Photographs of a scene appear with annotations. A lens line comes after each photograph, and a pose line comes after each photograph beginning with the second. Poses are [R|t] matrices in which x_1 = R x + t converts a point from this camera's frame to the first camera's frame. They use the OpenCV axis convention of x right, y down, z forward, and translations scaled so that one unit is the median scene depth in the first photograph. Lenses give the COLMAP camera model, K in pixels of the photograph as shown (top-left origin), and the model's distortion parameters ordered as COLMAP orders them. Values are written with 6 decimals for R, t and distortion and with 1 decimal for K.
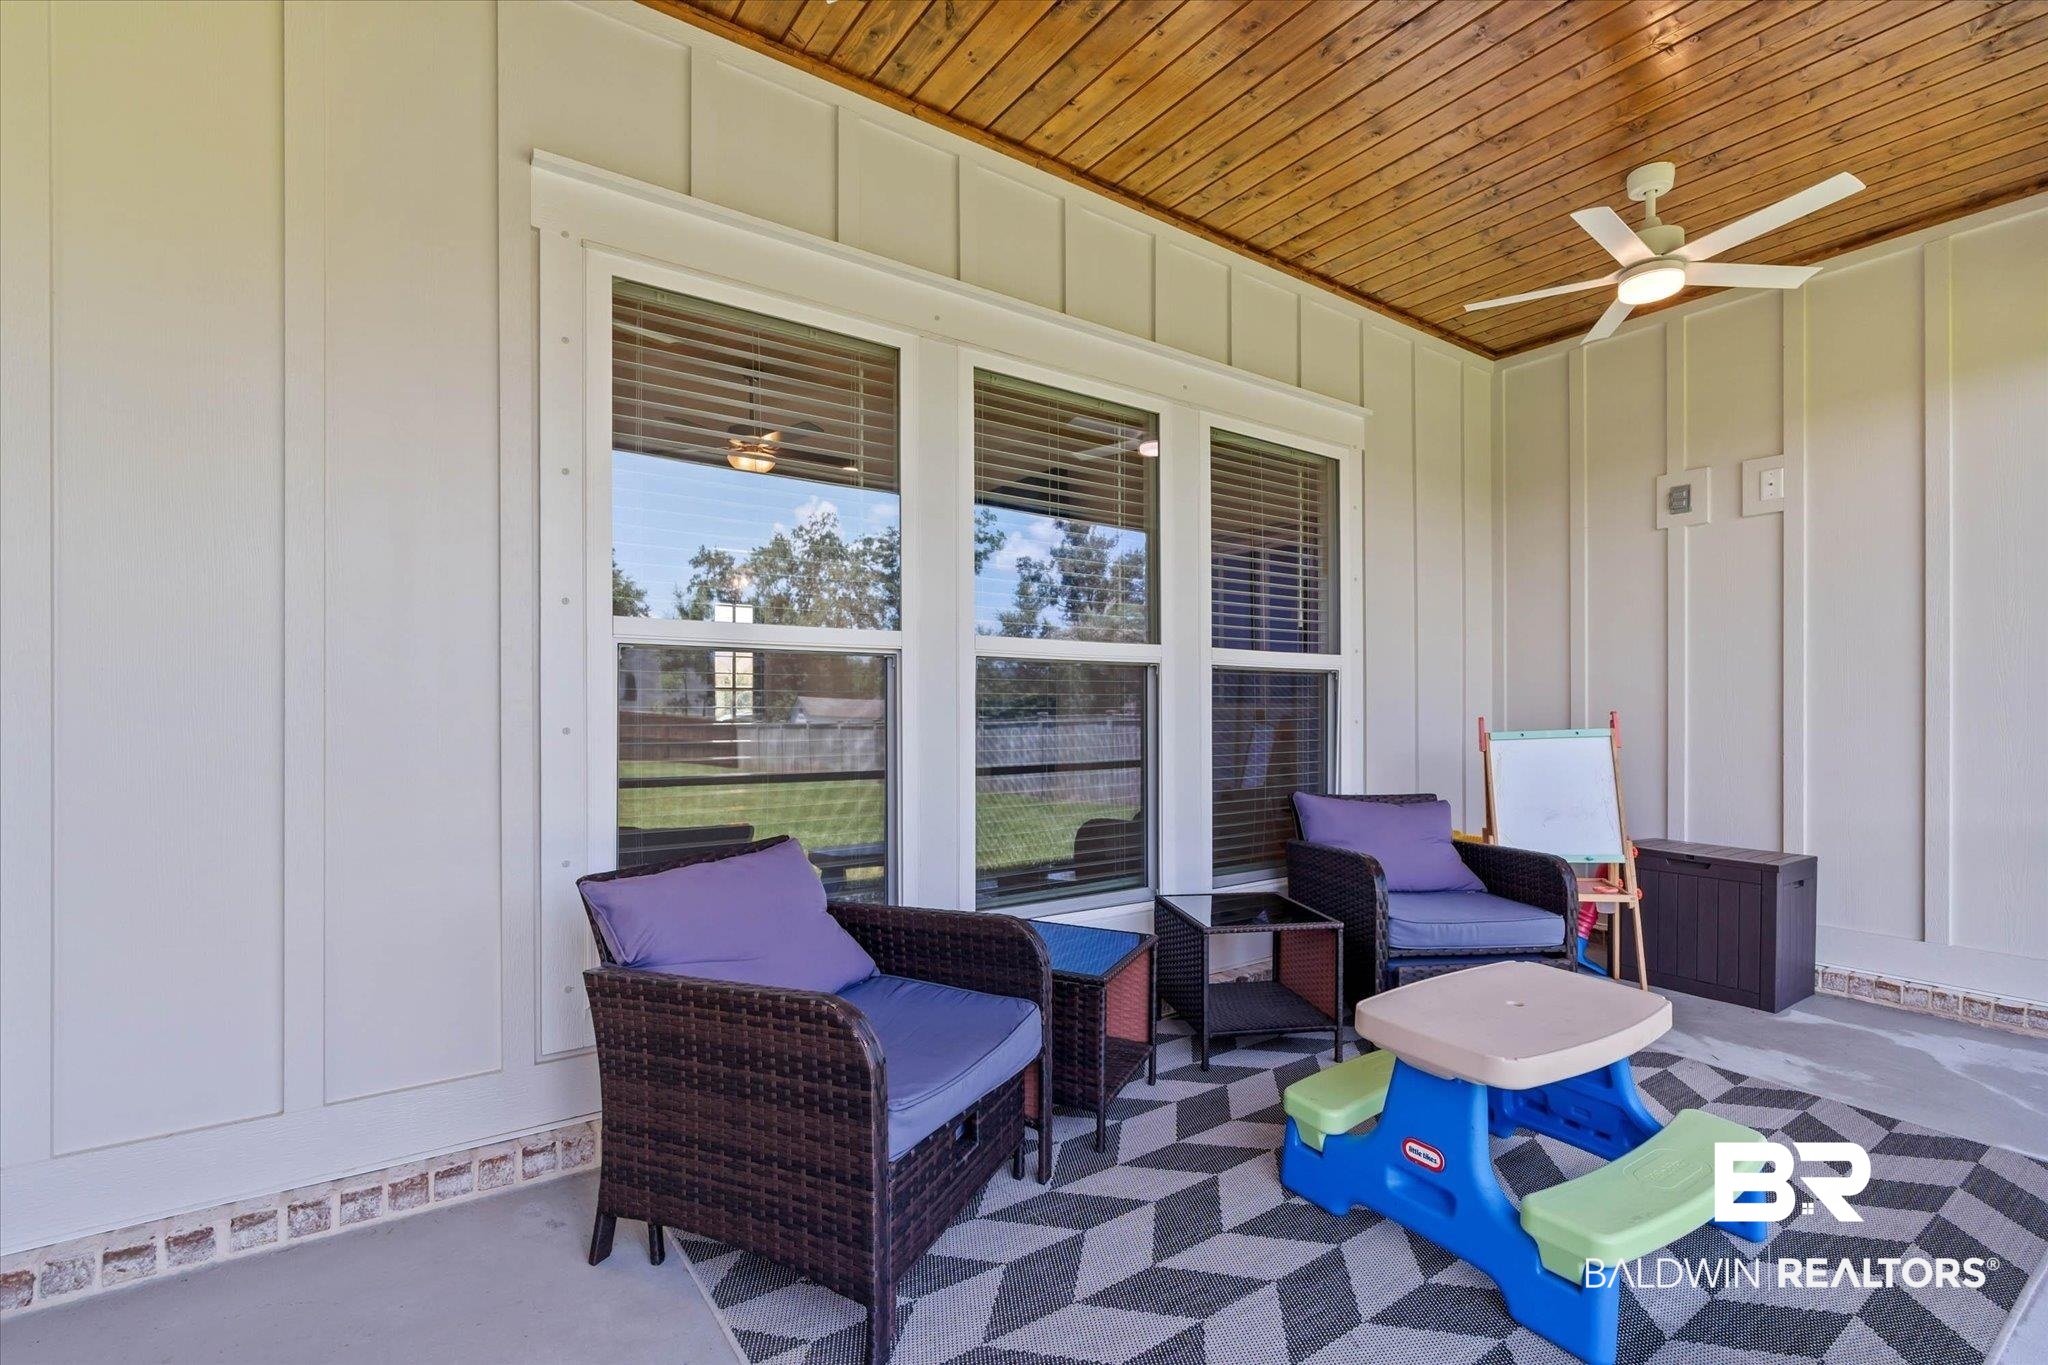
lens RADIAL K [[926.6, 0, 1028.5], [0, 926.6, 691.3], [0, 0, 1]] dist [-0.002645, -0.000526]
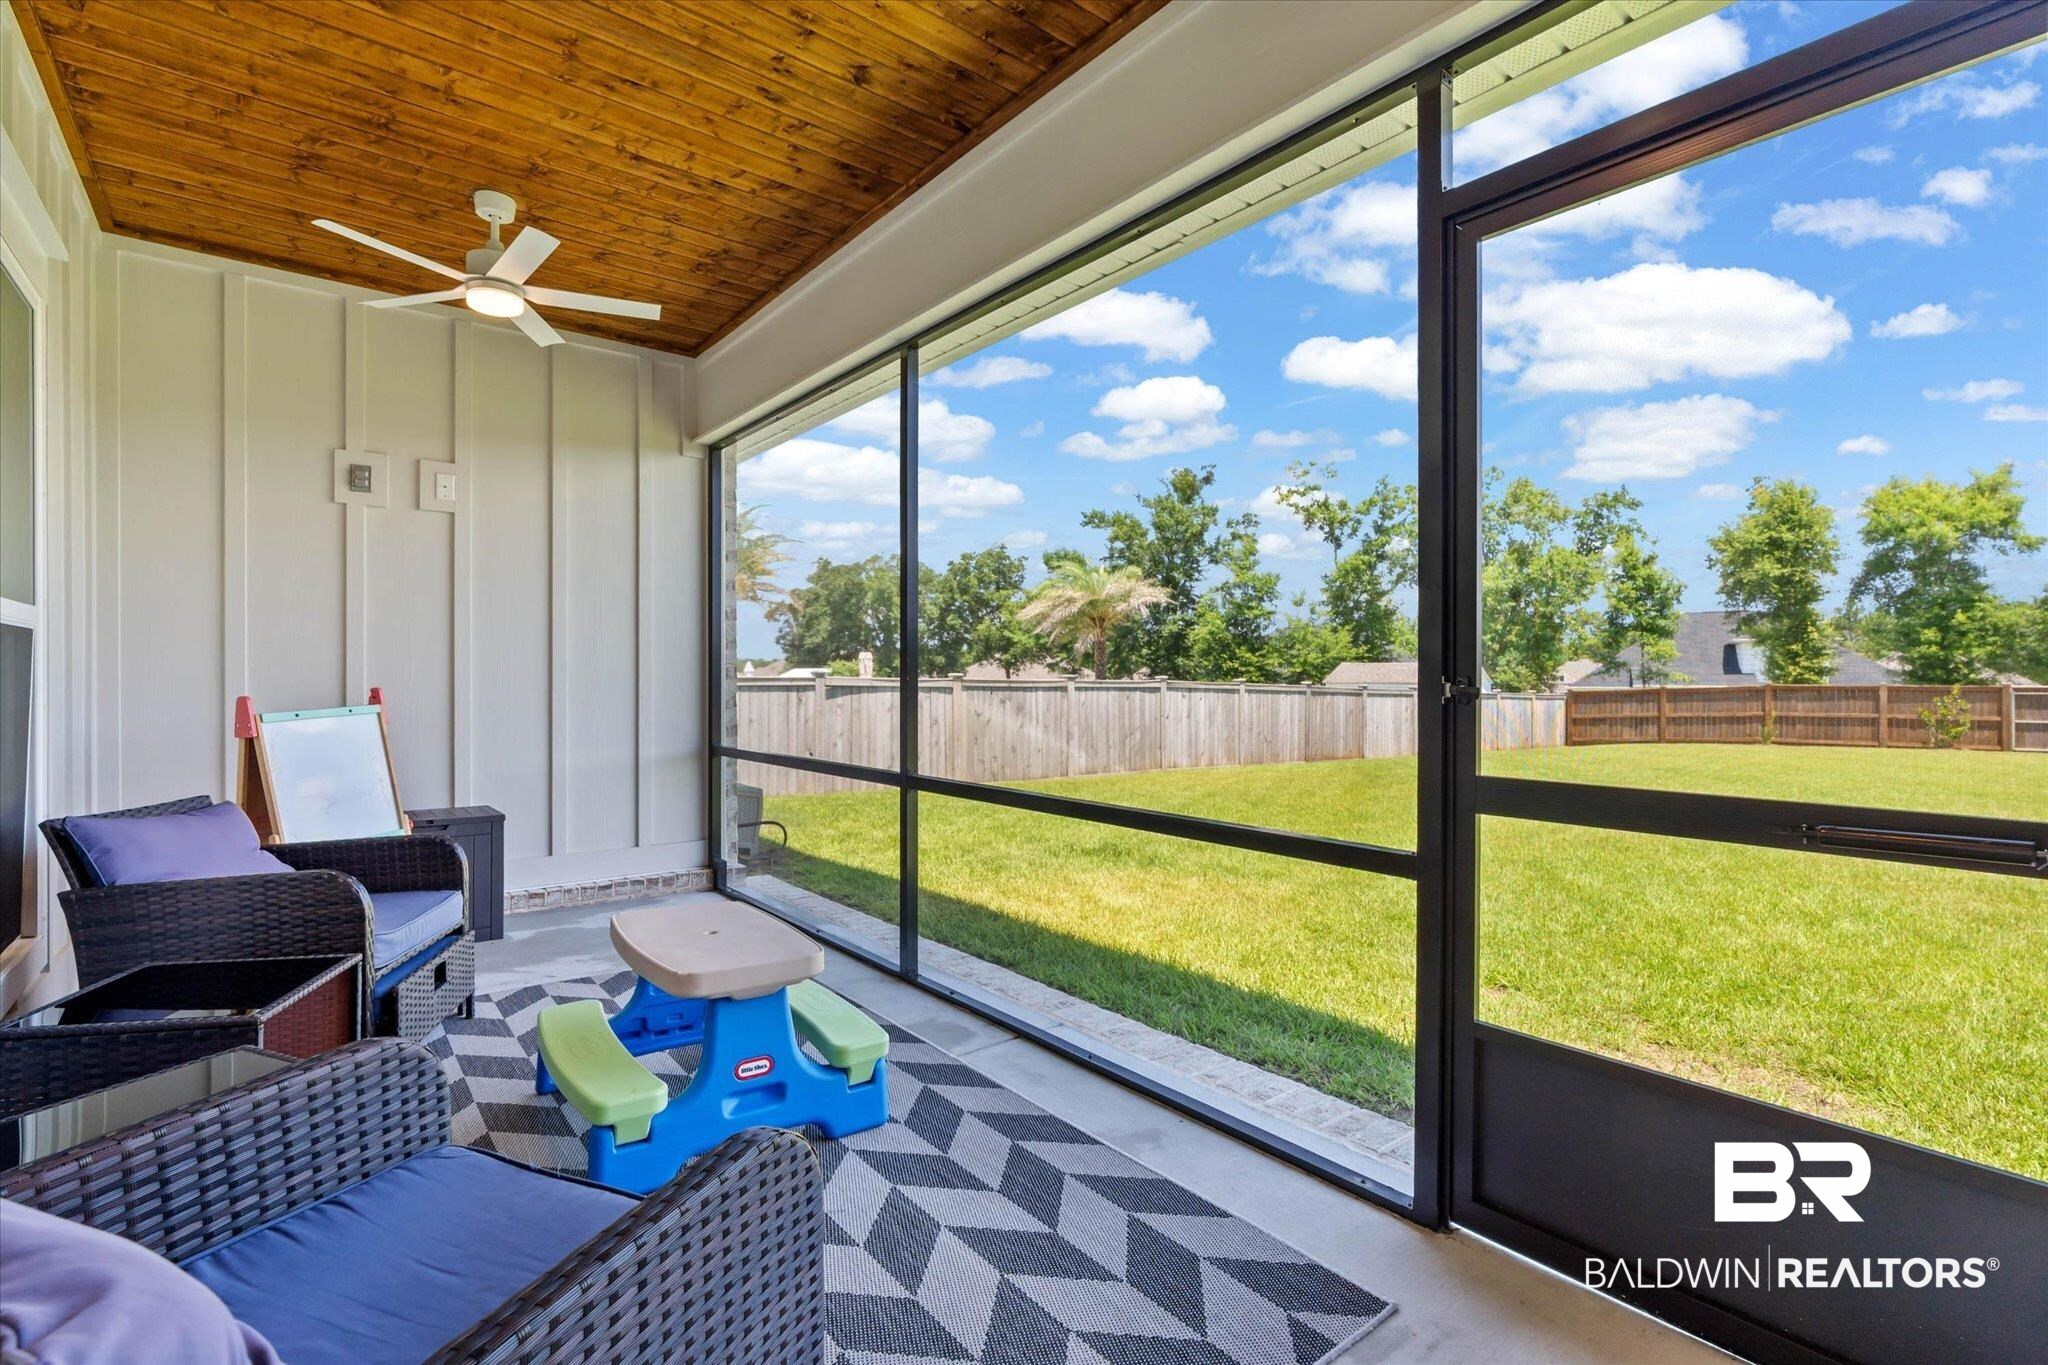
lens RADIAL K [[926.6, 0, 1028.5], [0, 926.6, 691.3], [0, 0, 1]] dist [-0.002645, -0.000526]
pose [[-0.059998, -0.018527, 0.998027, -0.434922], [-0.025369, 0.999533, 0.017030, -0.011695], [-0.997876, -0.024297, -0.060440, 0.396933]]
